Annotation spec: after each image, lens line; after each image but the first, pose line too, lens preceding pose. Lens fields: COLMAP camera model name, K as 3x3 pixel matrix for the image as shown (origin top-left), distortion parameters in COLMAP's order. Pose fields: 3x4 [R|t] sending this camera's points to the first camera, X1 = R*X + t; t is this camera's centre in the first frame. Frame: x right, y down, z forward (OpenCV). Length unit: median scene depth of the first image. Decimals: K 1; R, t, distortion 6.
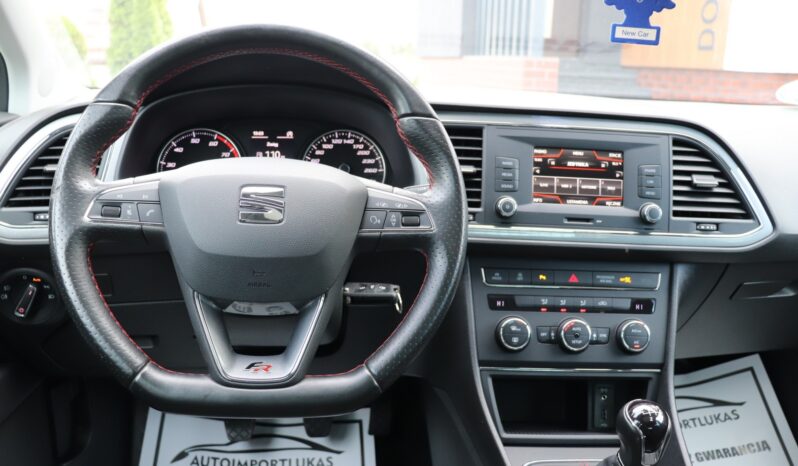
lens RADIAL K [[626.7, 0, 386.8], [0, 626.7, 232.5], [0, 0, 1]] dist [0.012308, 0.004852]
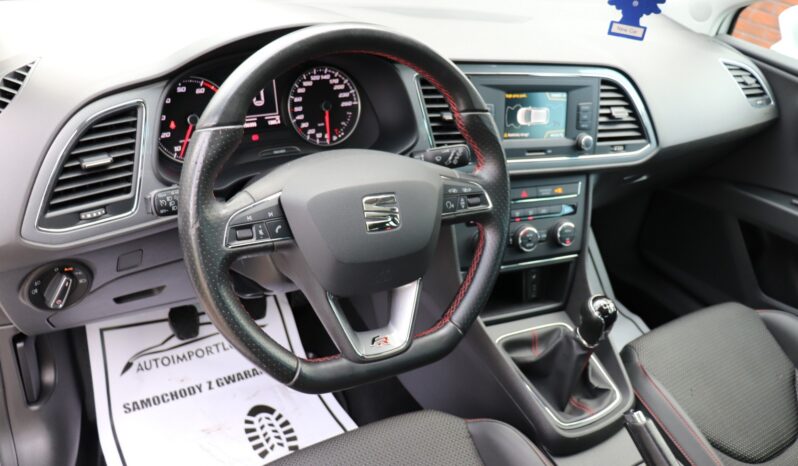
lens RADIAL K [[627.3, 0, 399.5], [0, 627.3, 207.5], [0, 0, 1]] dist [0.075389, 0.001486]
pose [[0.922851, -0.114897, 0.367622, -0.407827], [0.009179, 0.960759, 0.277232, -0.258800], [-0.385049, -0.252469, 0.887692, -0.026542]]
